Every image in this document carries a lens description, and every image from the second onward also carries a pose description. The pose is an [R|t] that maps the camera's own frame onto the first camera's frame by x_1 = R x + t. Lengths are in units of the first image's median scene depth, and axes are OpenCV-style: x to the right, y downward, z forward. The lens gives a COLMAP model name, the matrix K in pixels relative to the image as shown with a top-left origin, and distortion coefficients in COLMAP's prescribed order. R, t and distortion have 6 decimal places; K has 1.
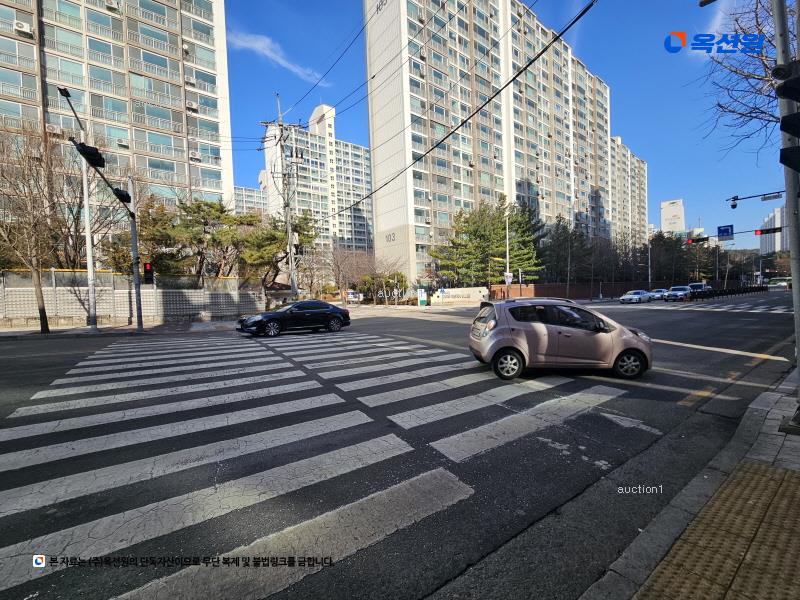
lens RADIAL K [[330.0, 0, 398.0], [0, 330.0, 299.0], [0, 0, 1]] dist [0.000520, -0.002044]
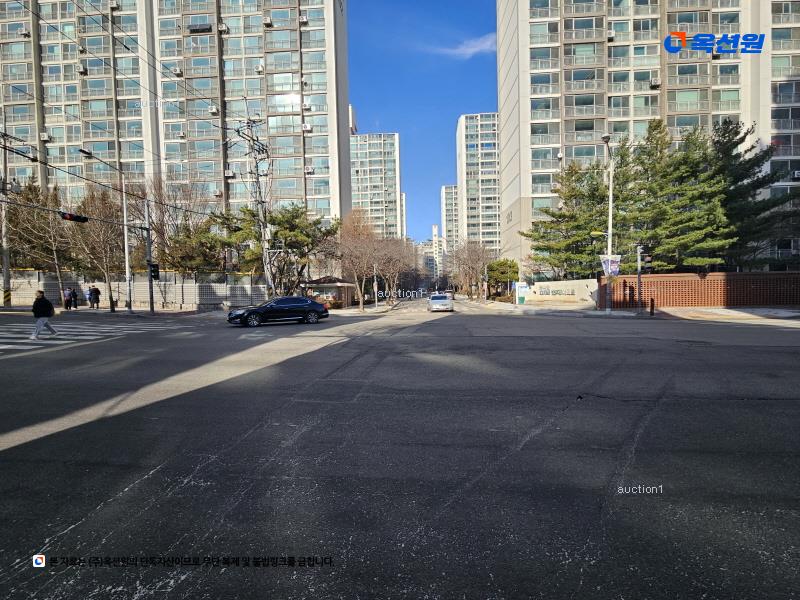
lens RADIAL K [[330.0, 0, 401.3], [0, 330.0, 301.4], [0, 0, 1]] dist [0.000520, -0.002044]
pose [[0.764353, 0.037344, -0.643715, 0.375559], [-0.016740, 0.999134, 0.038086, -0.011241], [0.644580, -0.018335, 0.764317, 0.266710]]
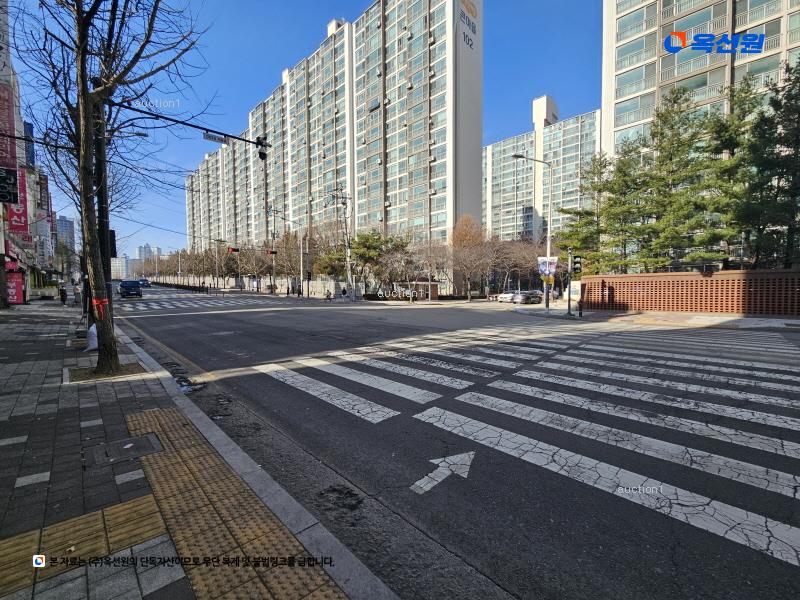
lens RADIAL K [[330.0, 0, 401.0], [0, 330.0, 299.8], [0, 0, 1]] dist [0.000520, -0.002044]
pose [[0.171949, 0.061484, -0.983185, 0.778938], [-0.018212, 0.998078, 0.059230, -0.026598], [0.984938, 0.007722, 0.172738, 0.540810]]
